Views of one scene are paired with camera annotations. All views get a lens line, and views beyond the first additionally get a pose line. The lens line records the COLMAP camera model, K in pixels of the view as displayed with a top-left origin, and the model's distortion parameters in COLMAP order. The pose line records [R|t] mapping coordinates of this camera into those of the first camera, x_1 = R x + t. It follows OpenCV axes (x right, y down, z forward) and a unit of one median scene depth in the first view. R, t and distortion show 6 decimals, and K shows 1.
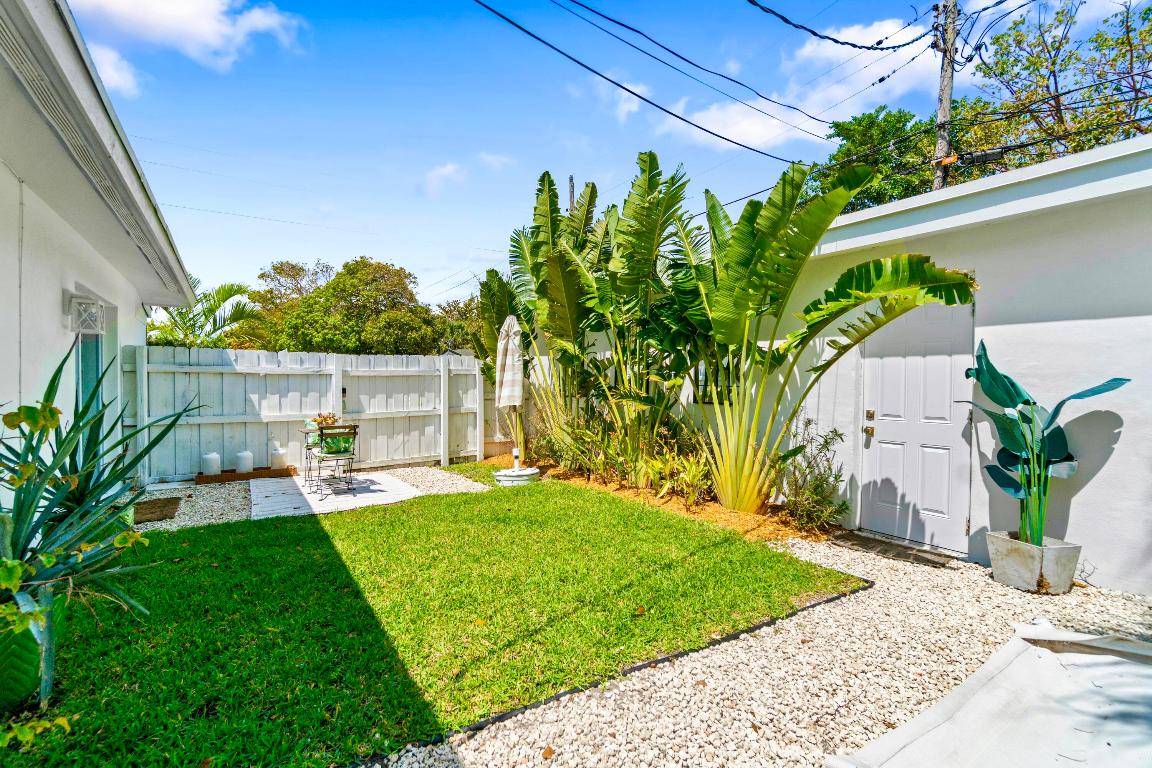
lens RADIAL K [[504.3, 0, 576.0], [0, 504.3, 384.0], [0, 0, 1]] dist [-0.000102, -0.000117]
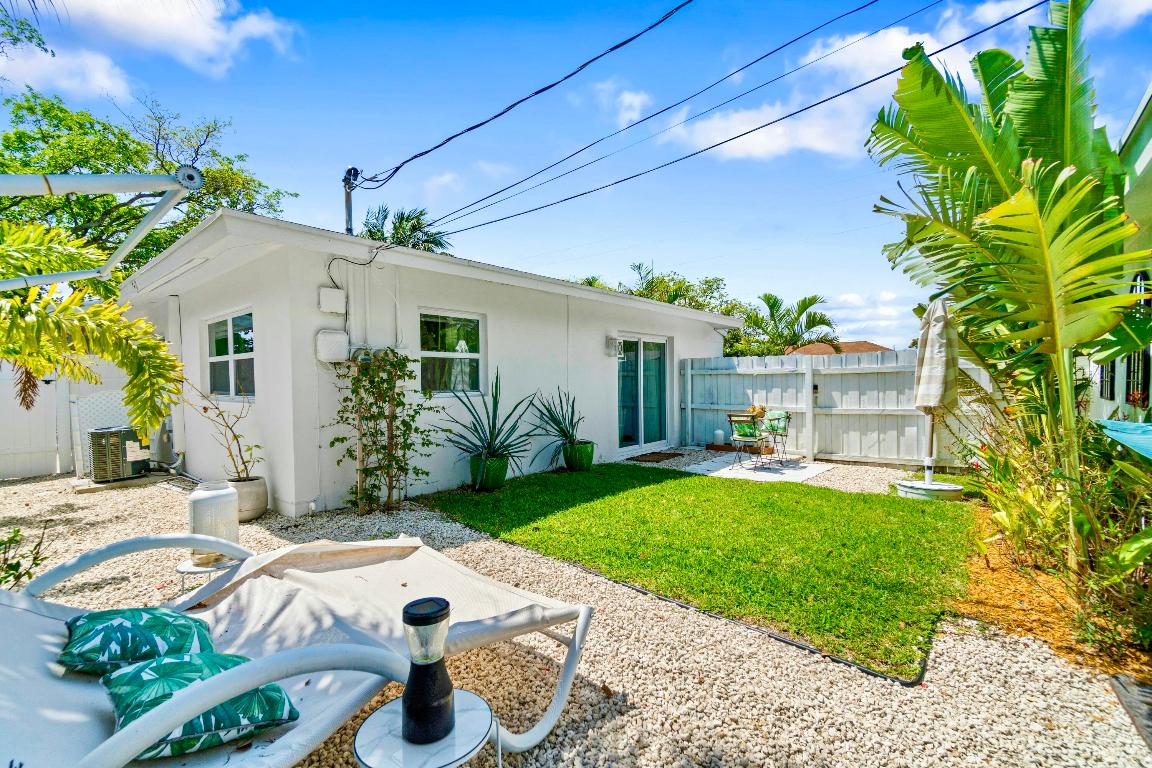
lens RADIAL K [[504.3, 0, 576.0], [0, 504.3, 384.0], [0, 0, 1]] dist [-0.000102, -0.000117]
pose [[0.284158, -0.000310, -0.958777, 0.475794], [0.006664, 0.999976, 0.001651, 0.000215], [0.958754, -0.006859, 0.284154, 0.176719]]
